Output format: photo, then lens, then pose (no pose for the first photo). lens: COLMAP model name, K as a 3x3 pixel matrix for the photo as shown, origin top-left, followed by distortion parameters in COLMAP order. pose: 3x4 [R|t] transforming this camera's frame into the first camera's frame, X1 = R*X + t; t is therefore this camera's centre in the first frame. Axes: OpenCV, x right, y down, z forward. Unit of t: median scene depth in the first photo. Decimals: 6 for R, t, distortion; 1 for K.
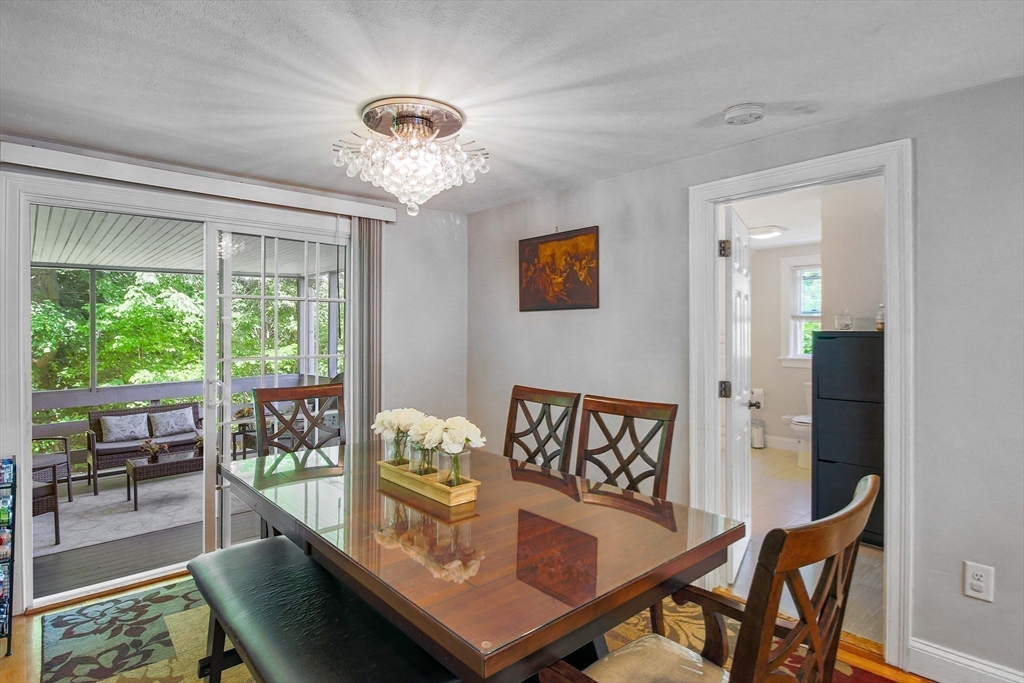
lens RADIAL K [[544.5, 0, 515.5], [0, 544.5, 317.7], [0, 0, 1]] dist [-0.024589, -0.000758]
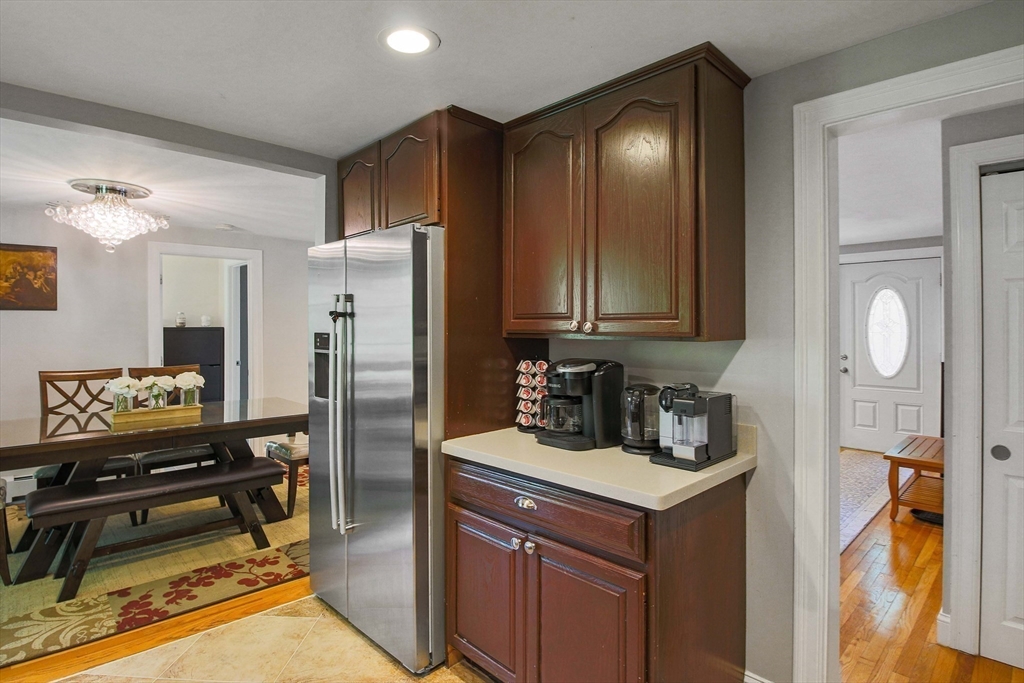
lens RADIAL K [[530.5, 0, 509.4], [0, 530.5, 311.9], [0, 0, 1]] dist [0.003216, -0.016059]
pose [[-0.028452, 0.021525, 0.999363, -1.278314], [-0.012161, 0.999687, -0.021878, 0.000361], [-0.999521, -0.012776, -0.028181, -0.050926]]
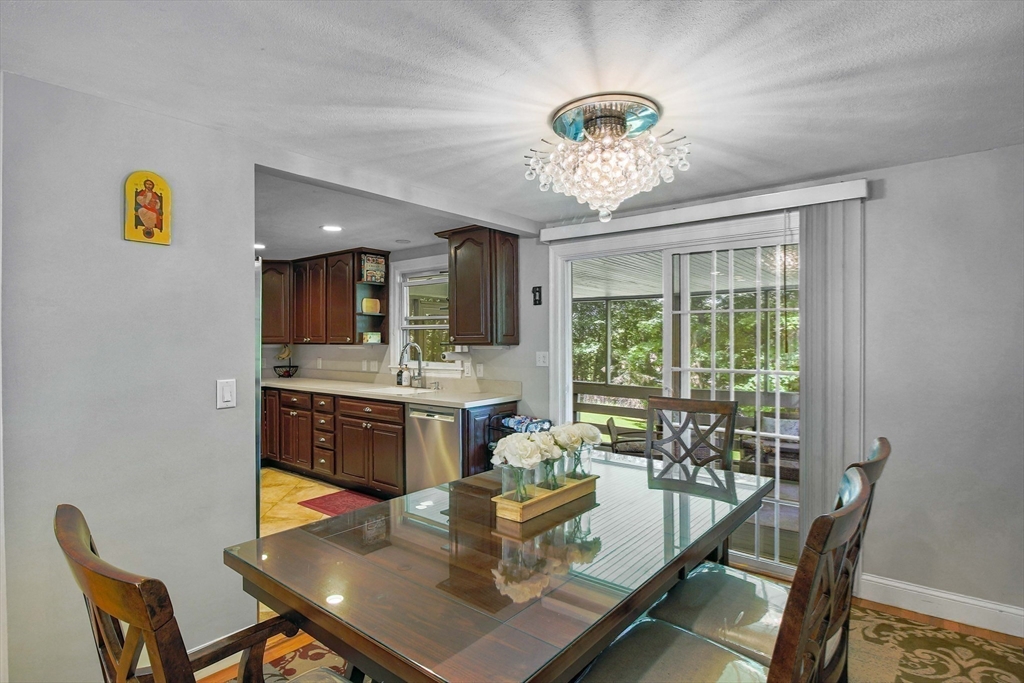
lens RADIAL K [[527.2, 0, 512.0], [0, 527.2, 341.5], [0, 0, 1]] dist [-0.003163, -0.016383]
pose [[0.147379, 0.003384, -0.989074, 0.507156], [0.015962, 0.999856, 0.005799, 0.011392], [0.988951, -0.016642, 0.147304, 0.533370]]
